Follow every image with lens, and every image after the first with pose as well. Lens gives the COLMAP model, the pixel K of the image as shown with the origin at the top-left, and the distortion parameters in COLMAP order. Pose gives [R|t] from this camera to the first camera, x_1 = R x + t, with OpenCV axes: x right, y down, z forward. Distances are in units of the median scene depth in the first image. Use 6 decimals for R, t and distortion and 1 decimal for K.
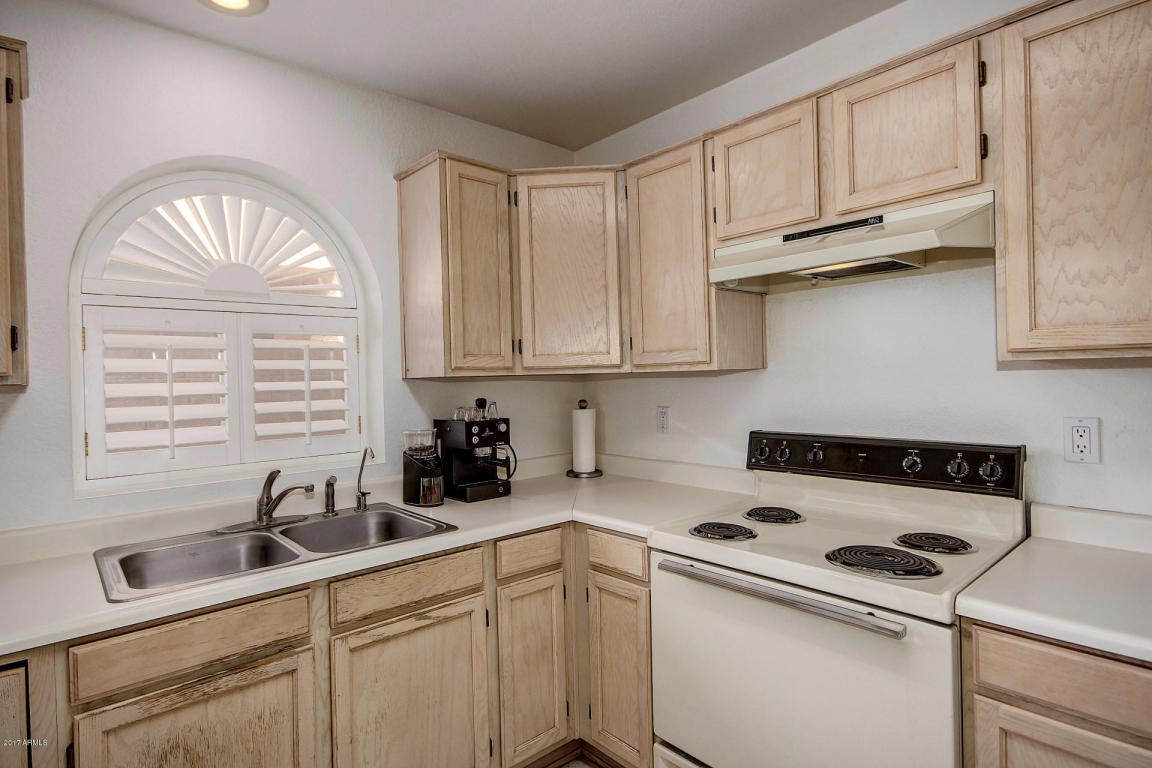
lens RADIAL K [[592.7, 0, 564.5], [0, 592.7, 379.4], [0, 0, 1]] dist [0.006547, 0.000403]
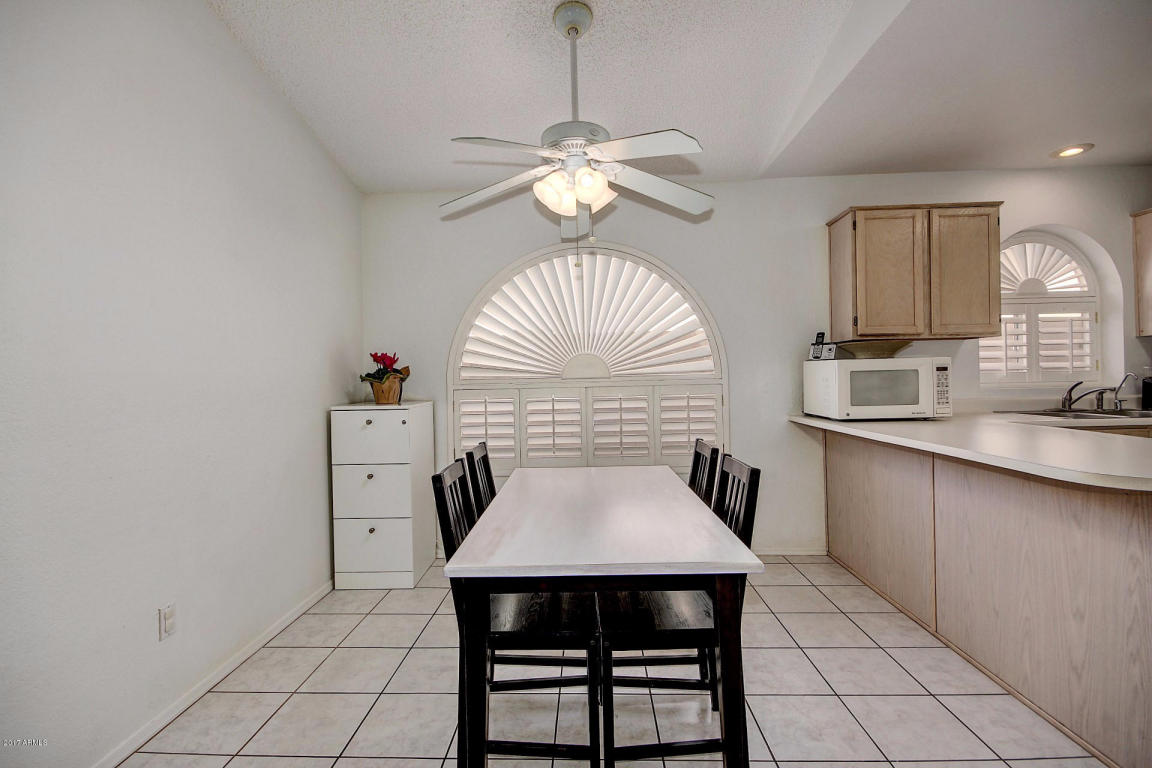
lens RADIAL K [[534.2, 0, 564.3], [0, 534.2, 377.0], [0, 0, 1]] dist [0.001974, -0.006959]
pose [[0.719176, 0.012002, -0.694725, -0.512114], [-0.000423, 0.999858, 0.016835, 0.112701], [0.694828, -0.011813, 0.719079, -1.498884]]
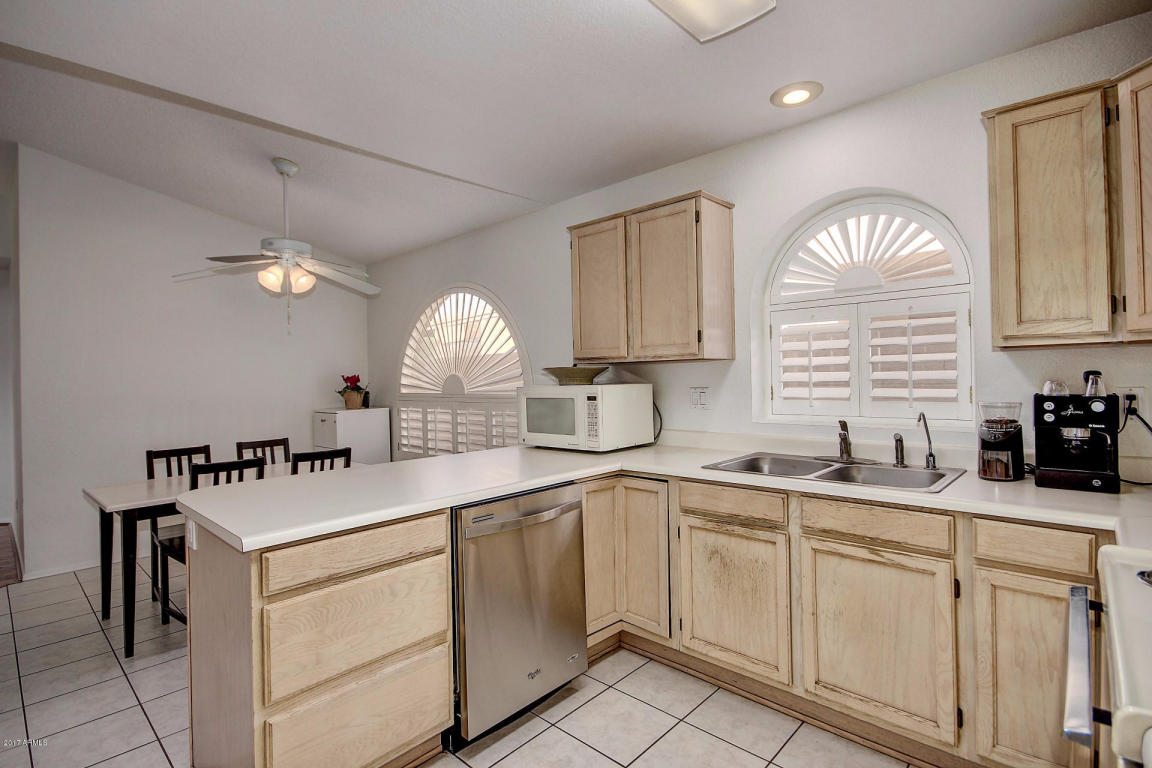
lens RADIAL K [[534.2, 0, 571.0], [0, 534.2, 379.4], [0, 0, 1]] dist [0.001974, -0.006959]
pose [[0.116011, 0.027550, -0.992866, 0.680767], [0.015506, 0.999443, 0.029544, 0.014696], [0.993127, -0.018823, 0.115519, 0.262839]]
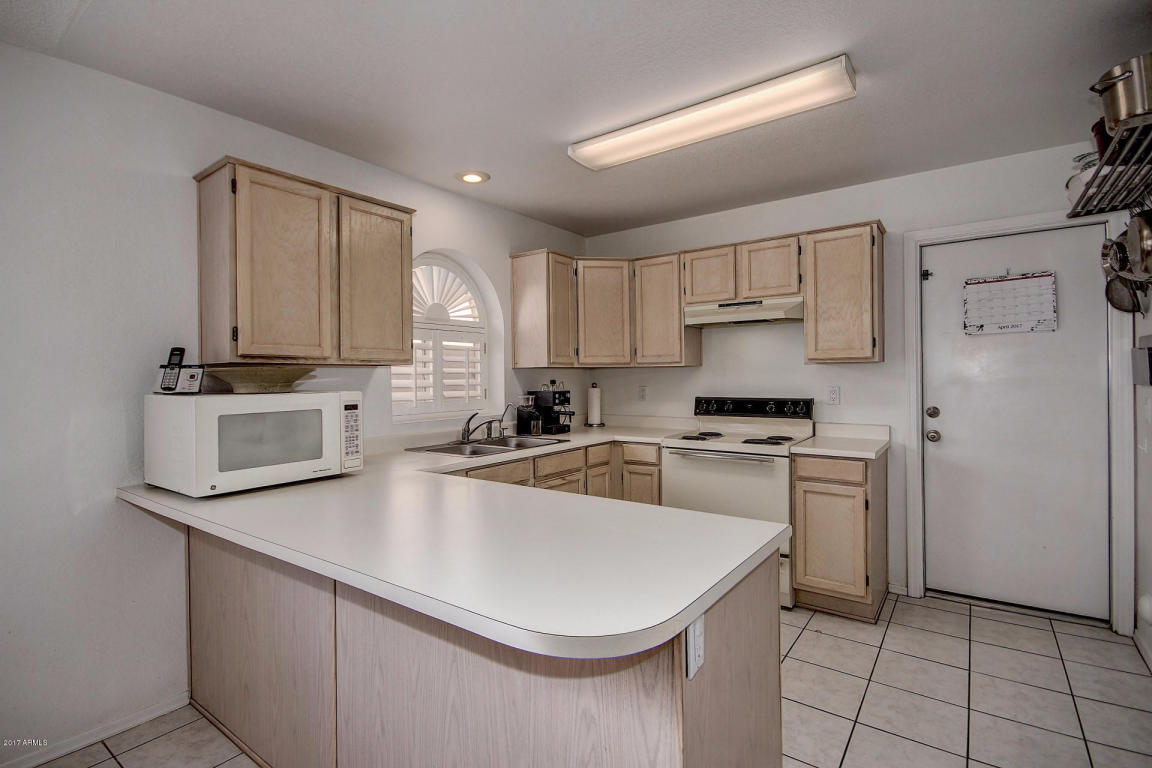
lens RADIAL K [[534.2, 0, 564.8], [0, 534.2, 377.7], [0, 0, 1]] dist [0.001974, -0.006959]
pose [[0.977654, 0.013981, 0.209756, -0.596555], [-0.012901, 0.999896, -0.006514, 0.047855], [-0.209825, 0.003662, 0.977732, -0.808788]]
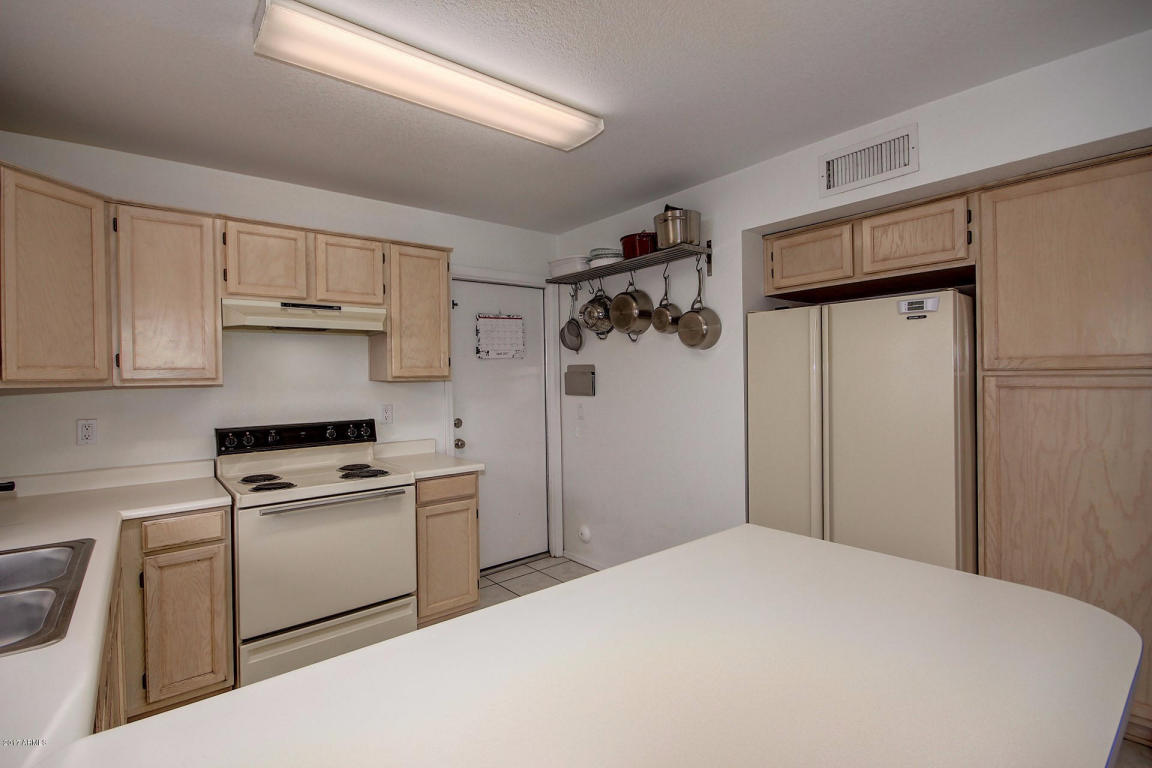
lens RADIAL K [[530.0, 0, 580.2], [0, 530.0, 377.7], [0, 0, 1]] dist [-0.008516, -0.000280]
pose [[0.033440, 0.022004, 0.999198, -1.062330], [0.019734, 0.999548, -0.022672, 0.014919], [-0.999246, 0.020476, 0.032990, 0.130818]]
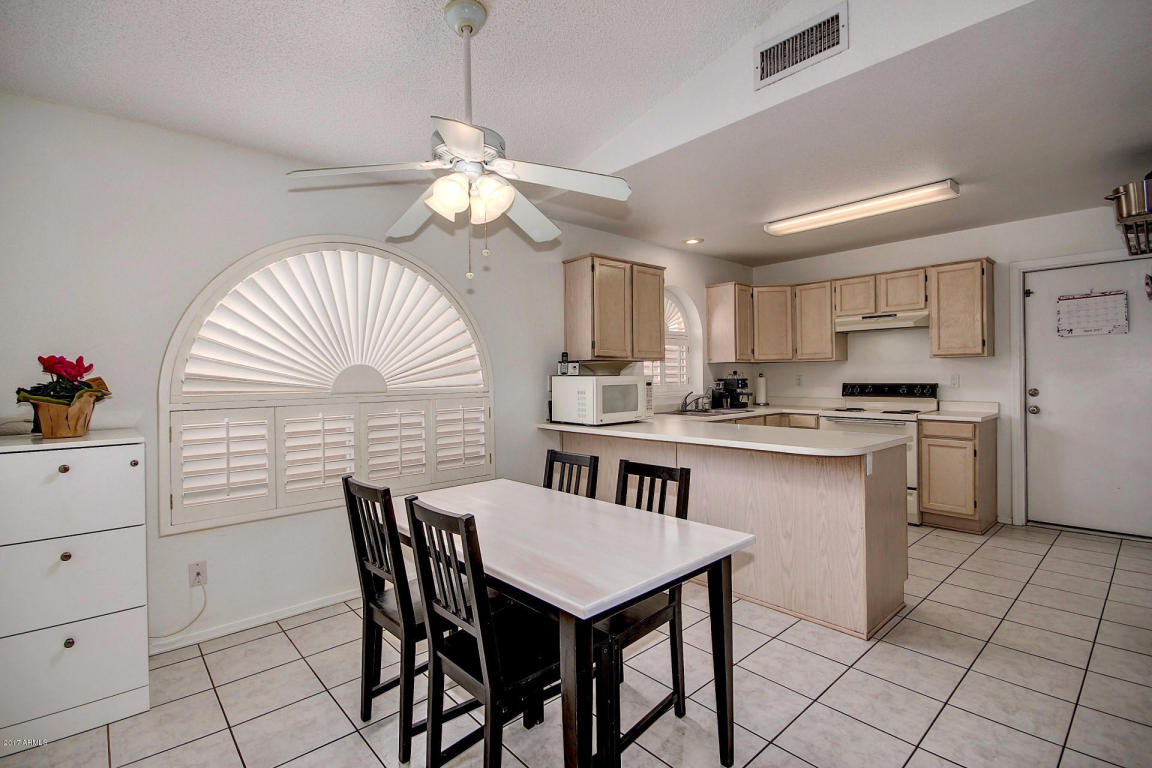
lens RADIAL K [[534.2, 0, 558.7], [0, 534.2, 376.9], [0, 0, 1]] dist [0.001974, -0.006959]
pose [[0.999921, 0.012460, 0.001369, -1.211983], [-0.012458, 0.999922, -0.000927, 0.092336], [-0.001381, 0.000910, 0.999999, -1.776095]]
